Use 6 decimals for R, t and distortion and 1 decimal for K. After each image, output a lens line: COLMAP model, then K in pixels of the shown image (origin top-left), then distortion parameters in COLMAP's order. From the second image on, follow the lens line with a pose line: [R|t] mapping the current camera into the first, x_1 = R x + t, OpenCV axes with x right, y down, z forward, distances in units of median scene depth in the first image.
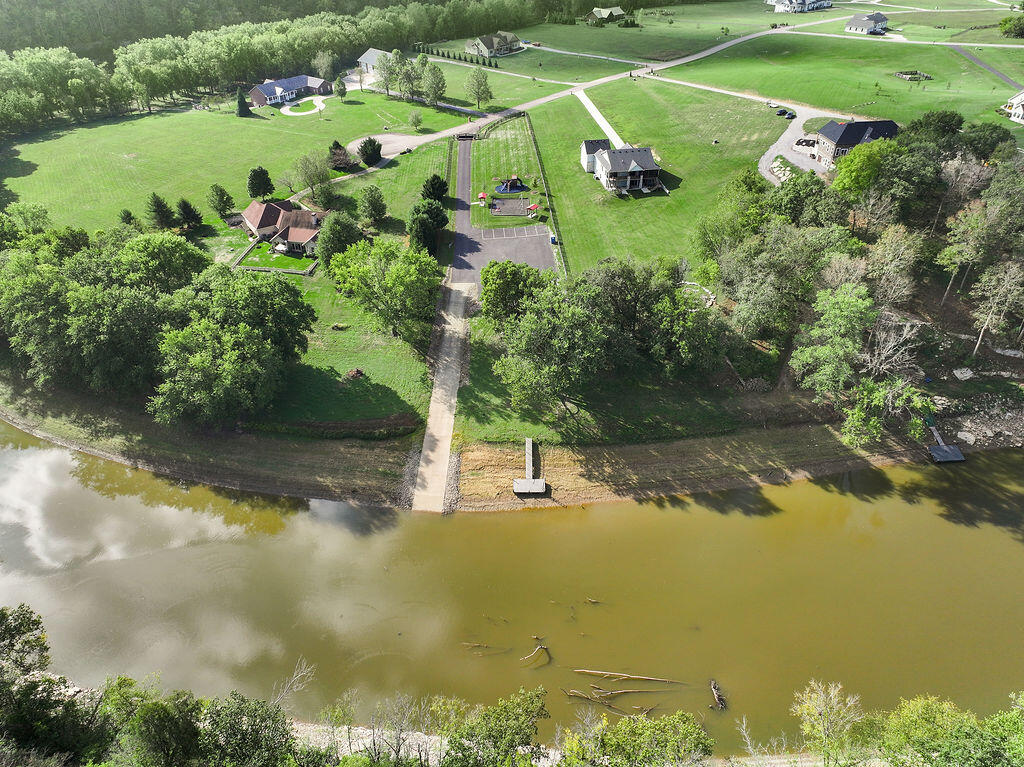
lens RADIAL K [[711.5, 0, 515.6], [0, 711.5, 382.9], [0, 0, 1]] dist [-0.000533, 0.010359]
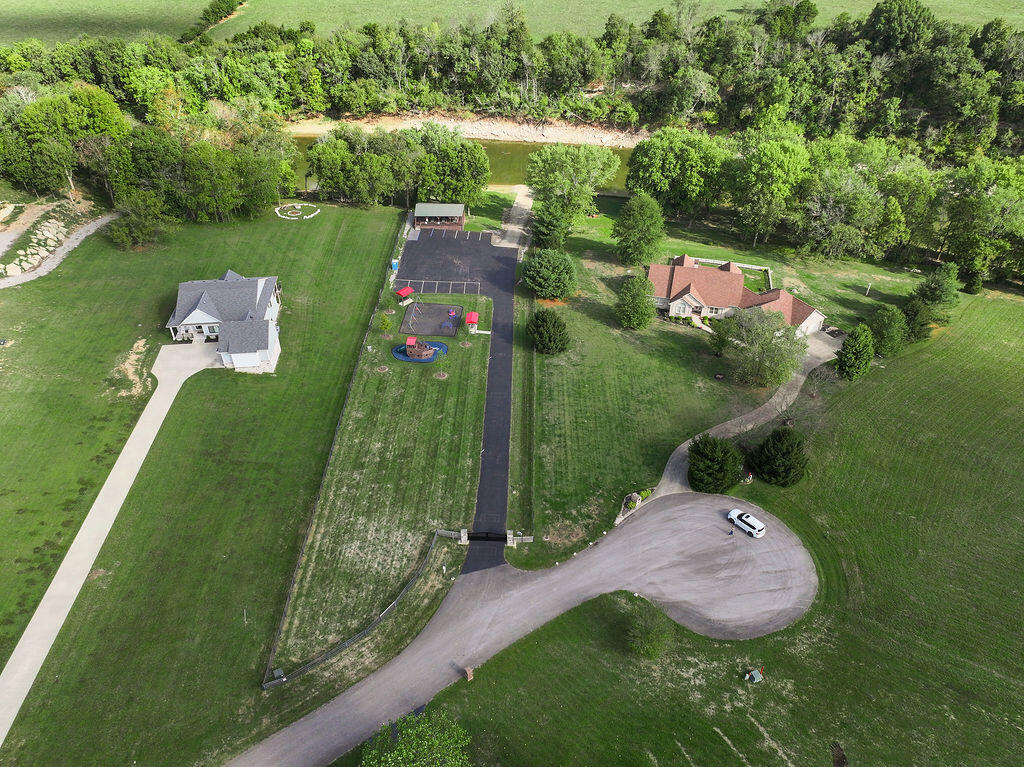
lens RADIAL K [[711.5, 0, 515.6], [0, 711.5, 382.9], [0, 0, 1]] dist [-0.000533, 0.010359]
pose [[-0.998066, -0.023144, 0.057688, -0.156487], [0.048863, 0.281500, 0.958316, -1.080235], [-0.038419, 0.959282, -0.279825, 1.545936]]
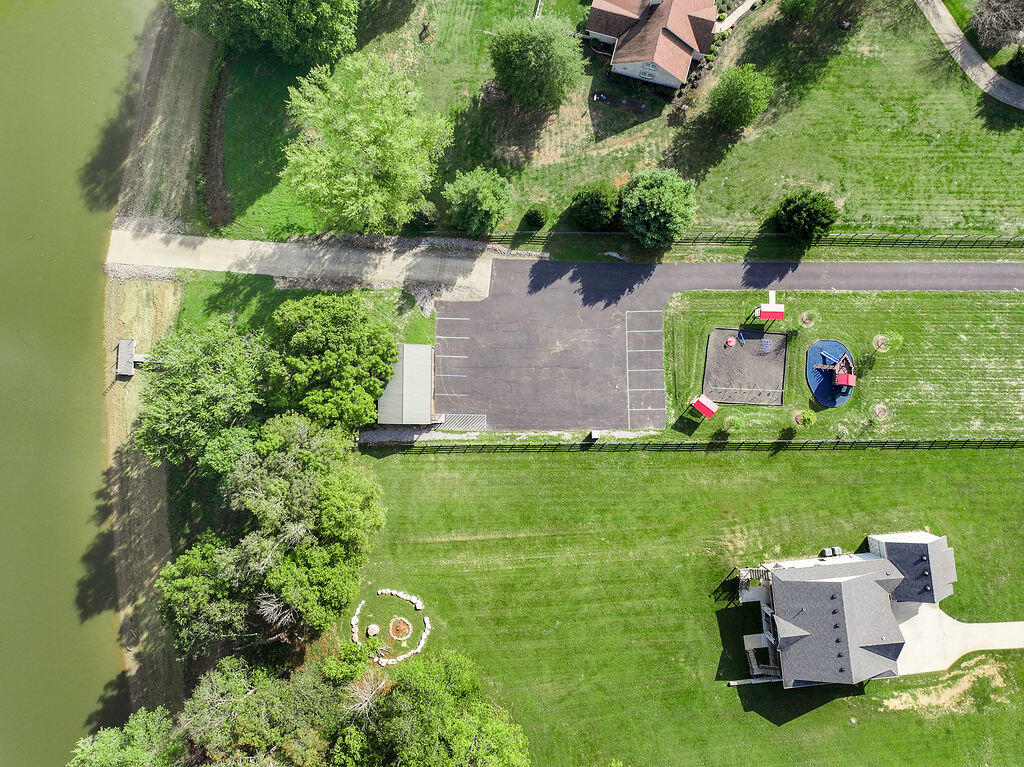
lens RADIAL K [[711.5, 0, 515.6], [0, 711.5, 382.9], [0, 0, 1]] dist [-0.000533, 0.010359]
pose [[-0.063907, 0.997948, -0.003998, 0.021143], [-0.578520, -0.033783, 0.814968, -0.712025], [0.813161, 0.054395, 0.579492, 0.709520]]
